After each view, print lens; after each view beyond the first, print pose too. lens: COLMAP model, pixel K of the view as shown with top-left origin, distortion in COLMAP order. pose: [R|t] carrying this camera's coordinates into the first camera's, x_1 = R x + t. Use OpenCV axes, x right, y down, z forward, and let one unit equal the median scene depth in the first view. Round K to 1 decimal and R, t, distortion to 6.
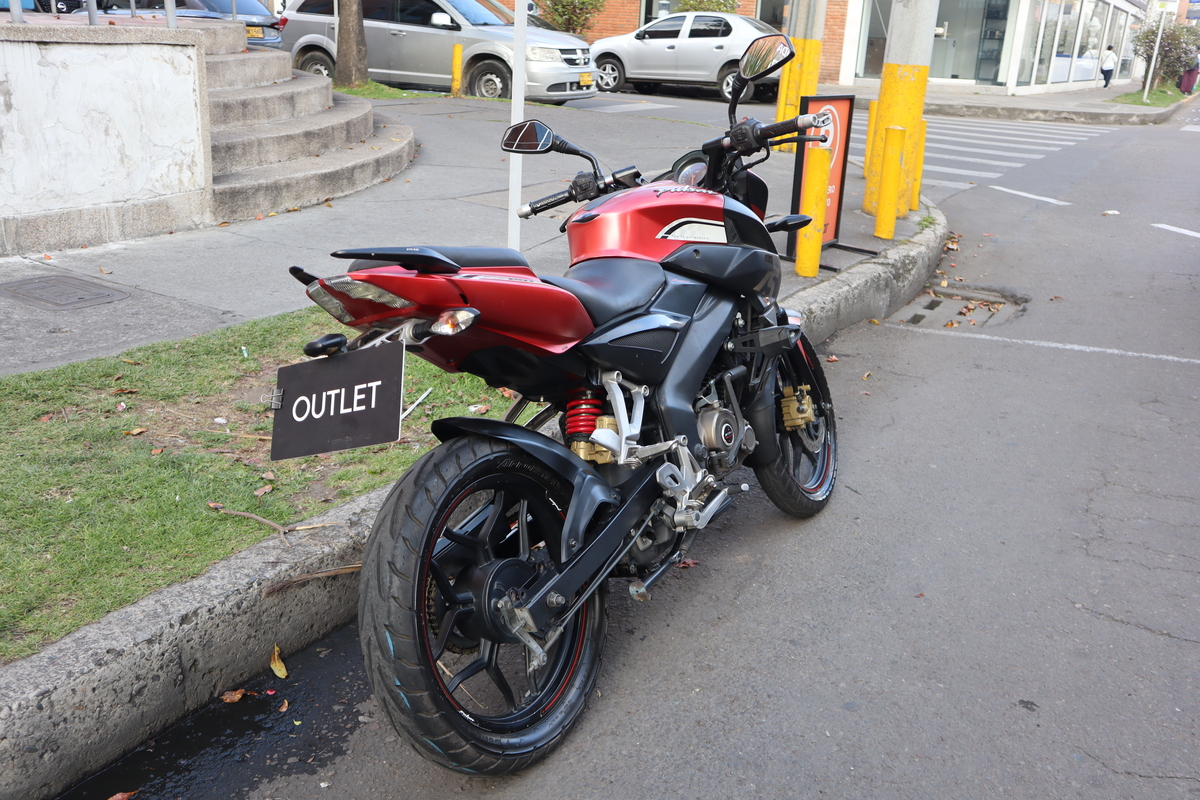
lens RADIAL K [[1099.5, 0, 600.0], [0, 1099.5, 400.0], [0, 0, 1]] dist [-0.025363, 0.018856]
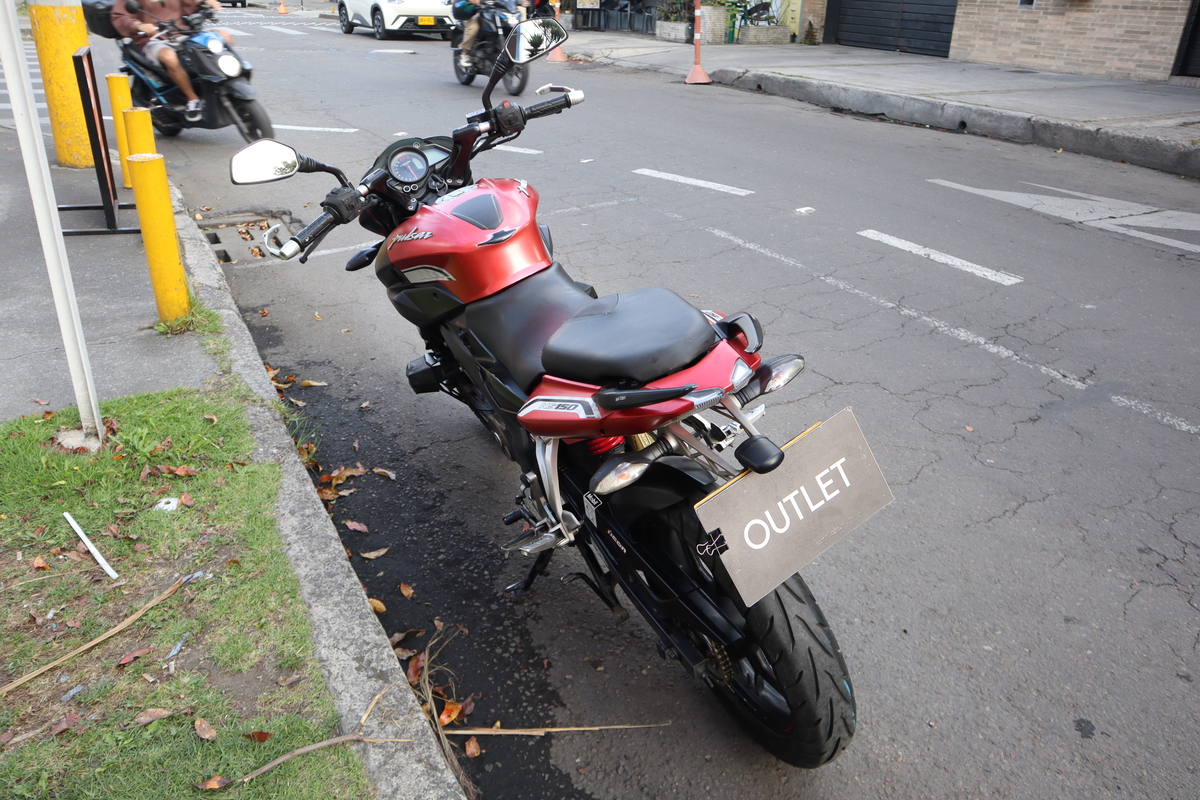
lens RADIAL K [[922.2, 0, 600.0], [0, 922.2, 400.0], [0, 0, 1]] dist [-0.097617, 0.088197]
pose [[0.500479, -0.398189, 0.768743, -0.659259], [0.276470, 0.914967, 0.293937, -0.260407], [-0.820418, 0.065425, 0.568009, 0.535296]]
